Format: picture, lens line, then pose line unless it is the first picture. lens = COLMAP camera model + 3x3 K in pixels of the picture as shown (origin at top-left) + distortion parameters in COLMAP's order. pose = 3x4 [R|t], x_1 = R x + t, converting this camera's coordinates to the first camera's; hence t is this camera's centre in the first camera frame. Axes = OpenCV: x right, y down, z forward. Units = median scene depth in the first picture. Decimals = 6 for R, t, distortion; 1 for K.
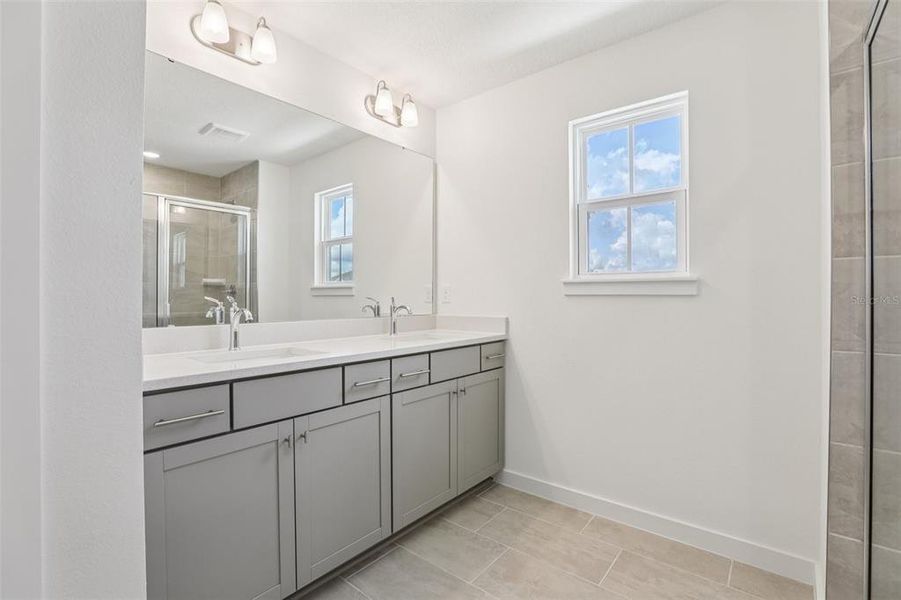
lens RADIAL K [[423.4, 0, 457.2], [0, 423.4, 298.4], [0, 0, 1]] dist [-0.000532, 0.000187]
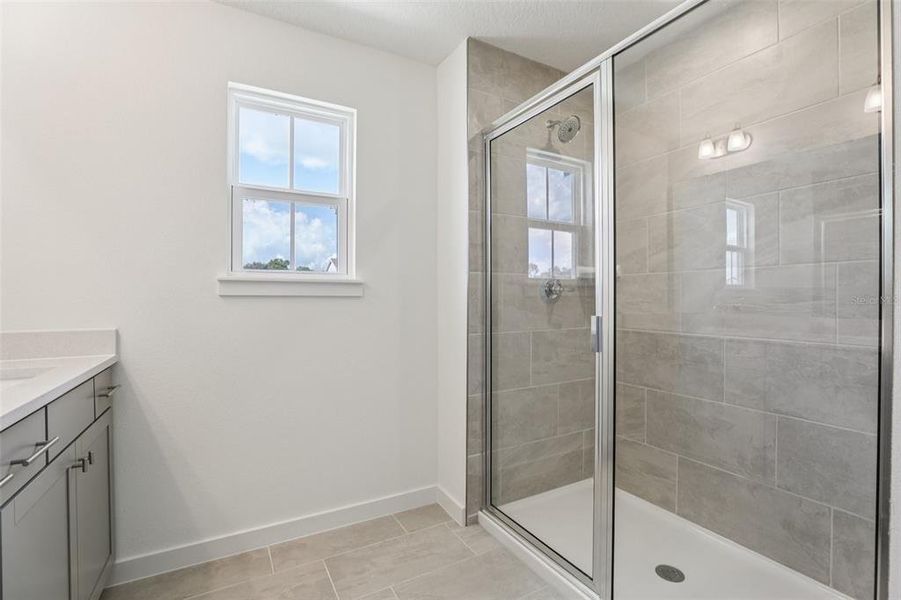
lens RADIAL K [[423.4, 0, 457.2], [0, 423.4, 298.4], [0, 0, 1]] dist [-0.000532, 0.000187]
pose [[0.390379, -0.004045, 0.920645, -0.315175], [0.003338, 0.999990, 0.002978, -0.004083], [-0.920648, 0.001910, 0.390389, 0.284187]]
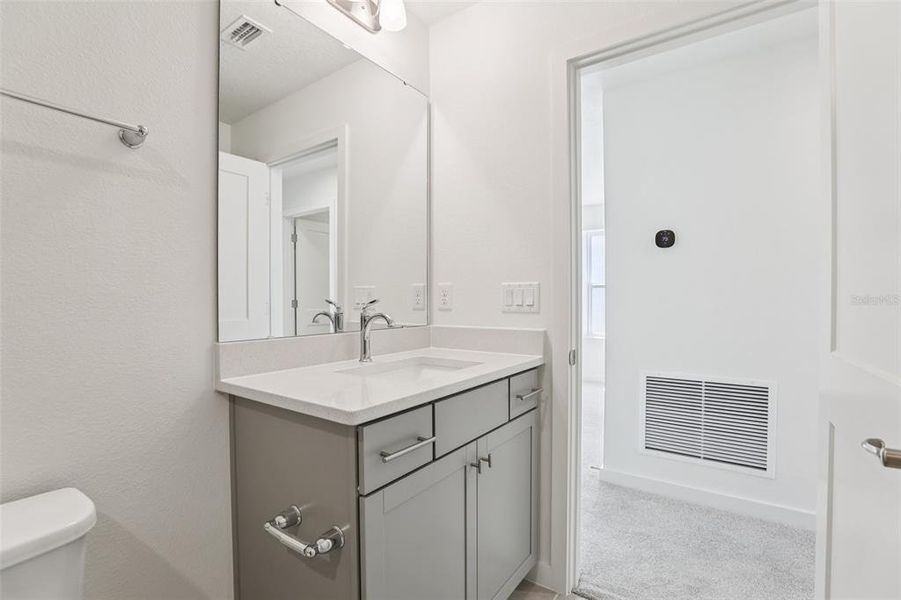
lens RADIAL K [[409.9, 0, 450.5], [0, 409.9, 300.0], [0, 0, 1]] dist [-0.035298, 0.000365]
pose [[0.998845, -0.002117, 0.048011, -0.060022], [0.002573, 0.999952, -0.009437, 0.004195], [-0.047988, 0.009549, 0.998802, 0.426768]]
